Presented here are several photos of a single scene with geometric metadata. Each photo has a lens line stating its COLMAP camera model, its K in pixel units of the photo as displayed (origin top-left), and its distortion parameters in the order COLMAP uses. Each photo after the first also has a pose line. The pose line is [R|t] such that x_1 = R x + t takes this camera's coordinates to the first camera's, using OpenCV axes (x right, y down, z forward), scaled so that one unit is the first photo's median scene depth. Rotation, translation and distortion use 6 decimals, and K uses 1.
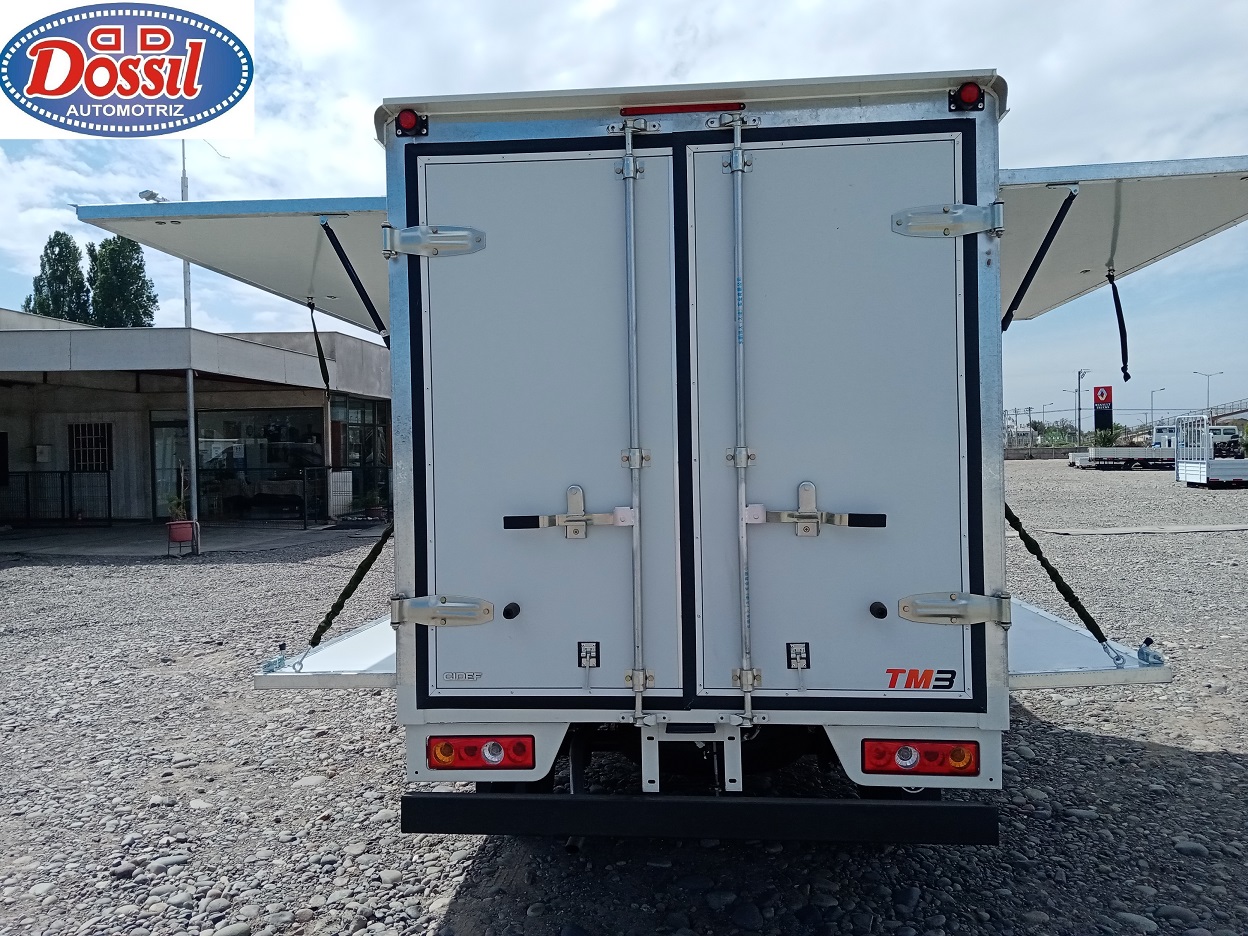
lens RADIAL K [[984.9, 0, 624.0], [0, 984.9, 468.0], [0, 0, 1]] dist [0.072539, -0.139885]
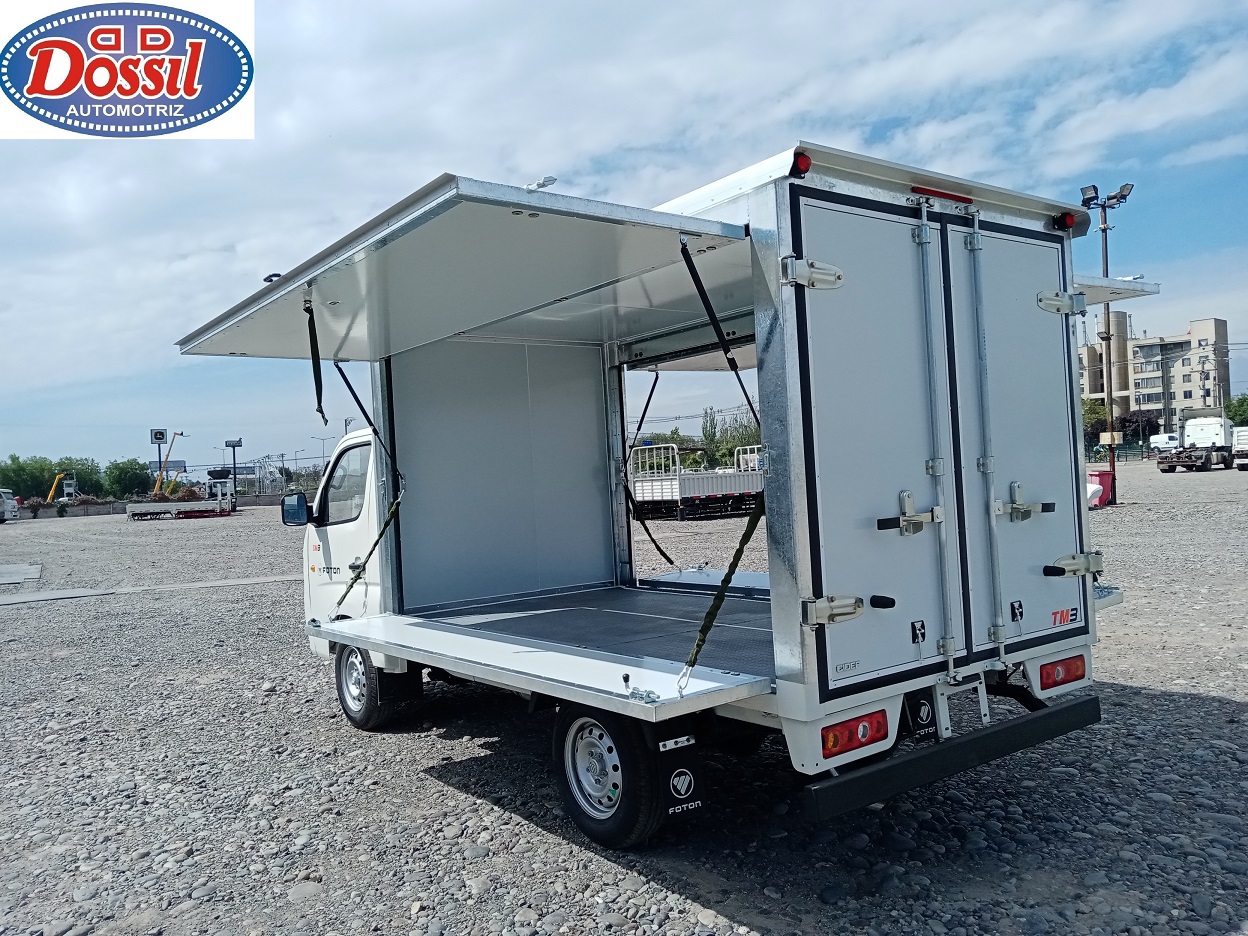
lens RADIAL K [[984.9, 0, 624.0], [0, 984.9, 468.0], [0, 0, 1]] dist [0.072539, -0.139885]
pose [[0.739861, -0.015511, 0.672581, -1.094839], [0.047371, 0.998454, -0.029084, 0.008830], [-0.671090, 0.053380, 0.739452, 0.336619]]
